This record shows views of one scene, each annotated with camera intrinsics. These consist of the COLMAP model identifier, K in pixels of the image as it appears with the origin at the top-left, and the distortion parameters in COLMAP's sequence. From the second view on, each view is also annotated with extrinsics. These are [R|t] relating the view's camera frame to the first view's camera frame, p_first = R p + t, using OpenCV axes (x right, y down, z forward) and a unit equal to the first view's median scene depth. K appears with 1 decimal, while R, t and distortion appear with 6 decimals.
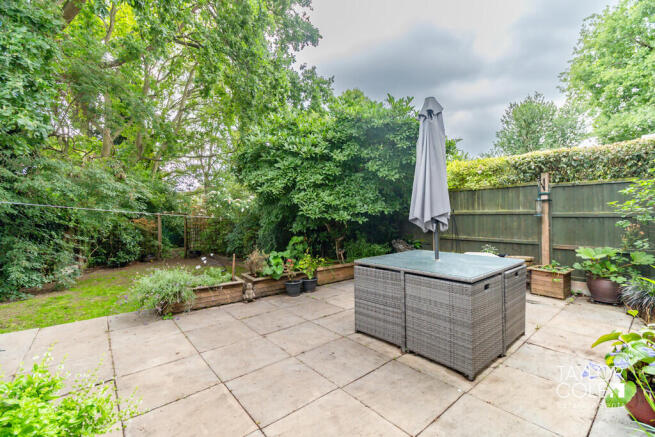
lens RADIAL K [[286.4, 0, 326.7], [0, 286.4, 216.1], [0, 0, 1]] dist [0.000164, 0.000122]
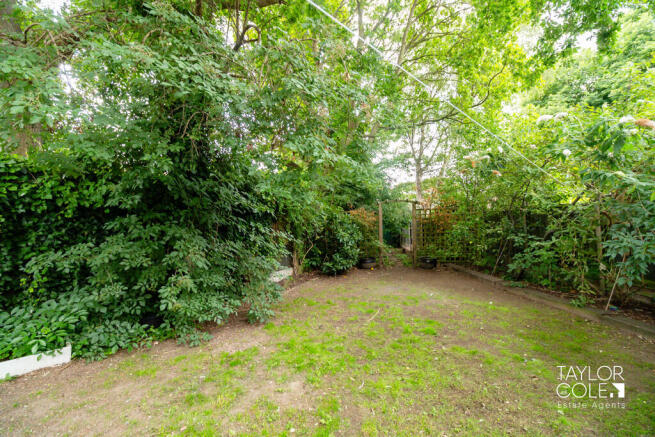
lens RADIAL K [[286.4, 0, 326.7], [0, 286.4, 216.1], [0, 0, 1]] dist [0.000164, 0.000122]
pose [[0.795654, -0.011807, -0.605636, -0.300175], [0.013193, 0.999911, -0.002162, 0.029807], [0.605607, -0.006270, 0.795739, 0.408999]]
